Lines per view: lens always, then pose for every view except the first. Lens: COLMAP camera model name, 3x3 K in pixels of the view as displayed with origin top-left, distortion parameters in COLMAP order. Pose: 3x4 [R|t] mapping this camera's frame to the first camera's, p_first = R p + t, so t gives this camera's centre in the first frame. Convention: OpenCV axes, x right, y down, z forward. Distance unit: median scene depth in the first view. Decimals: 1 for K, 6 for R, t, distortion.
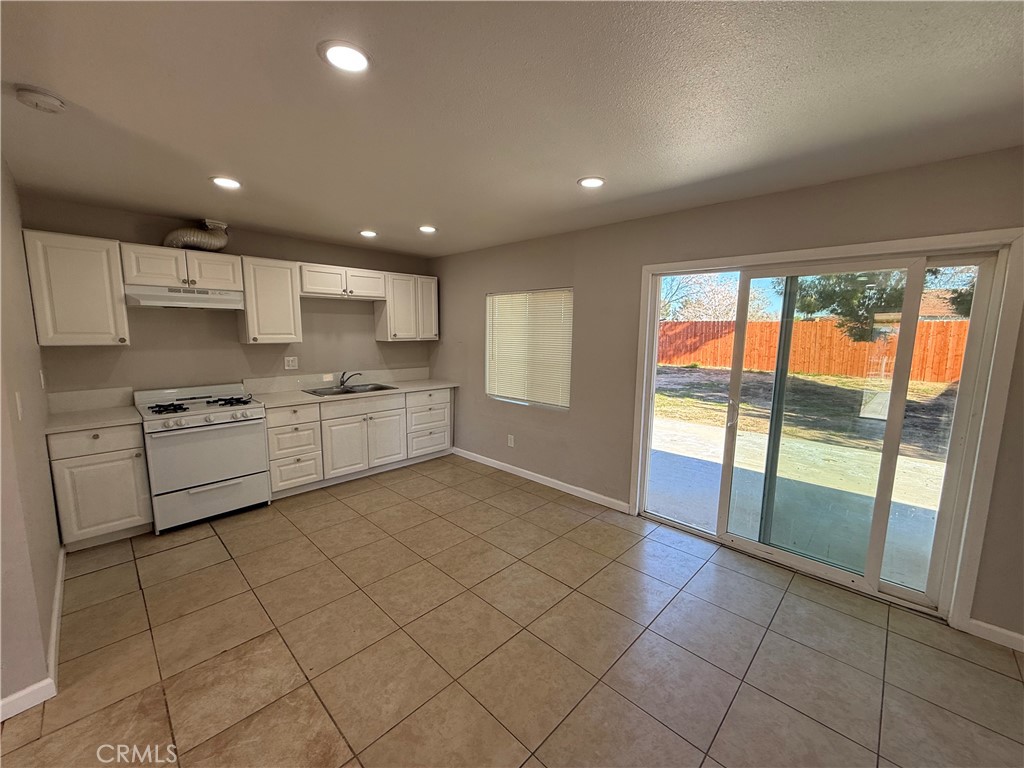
lens RADIAL K [[410.0, 0, 512.4], [0, 410.0, 384.5], [0, 0, 1]] dist [0.001781, -0.000157]
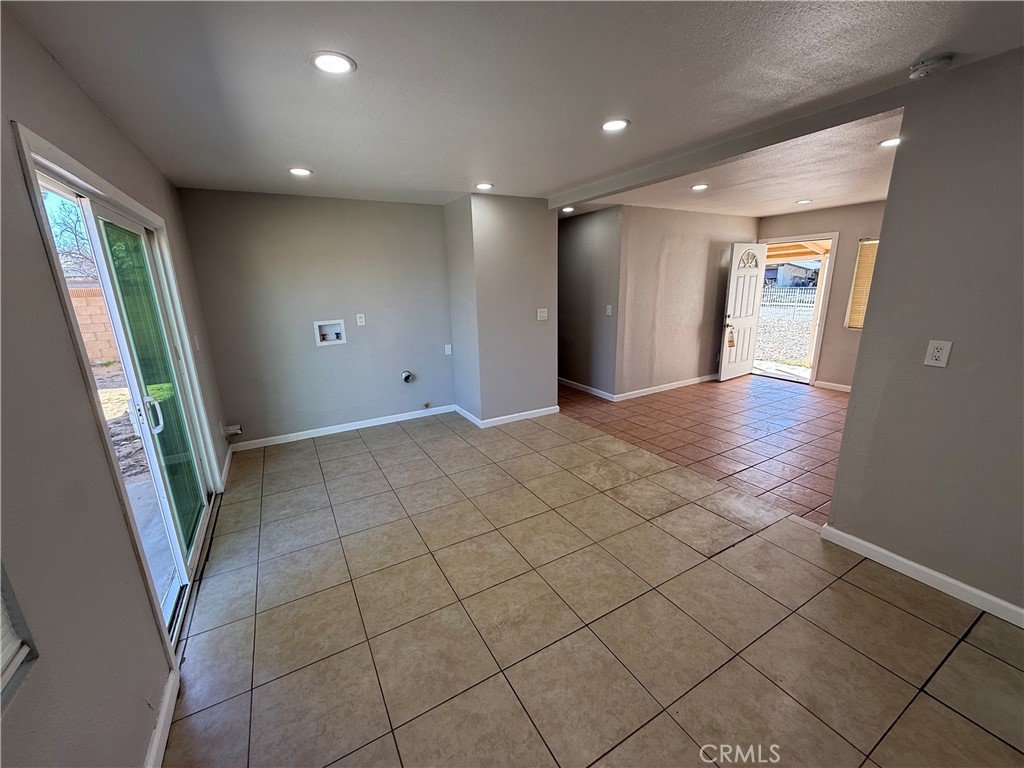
lens RADIAL K [[410.0, 0, 513.3], [0, 410.0, 386.1], [0, 0, 1]] dist [0.001781, -0.000157]
pose [[-0.961474, -0.055701, 0.269192, -0.211774], [0.049874, 0.927658, 0.370086, -0.175164], [-0.270332, 0.369254, -0.889141, 1.231406]]
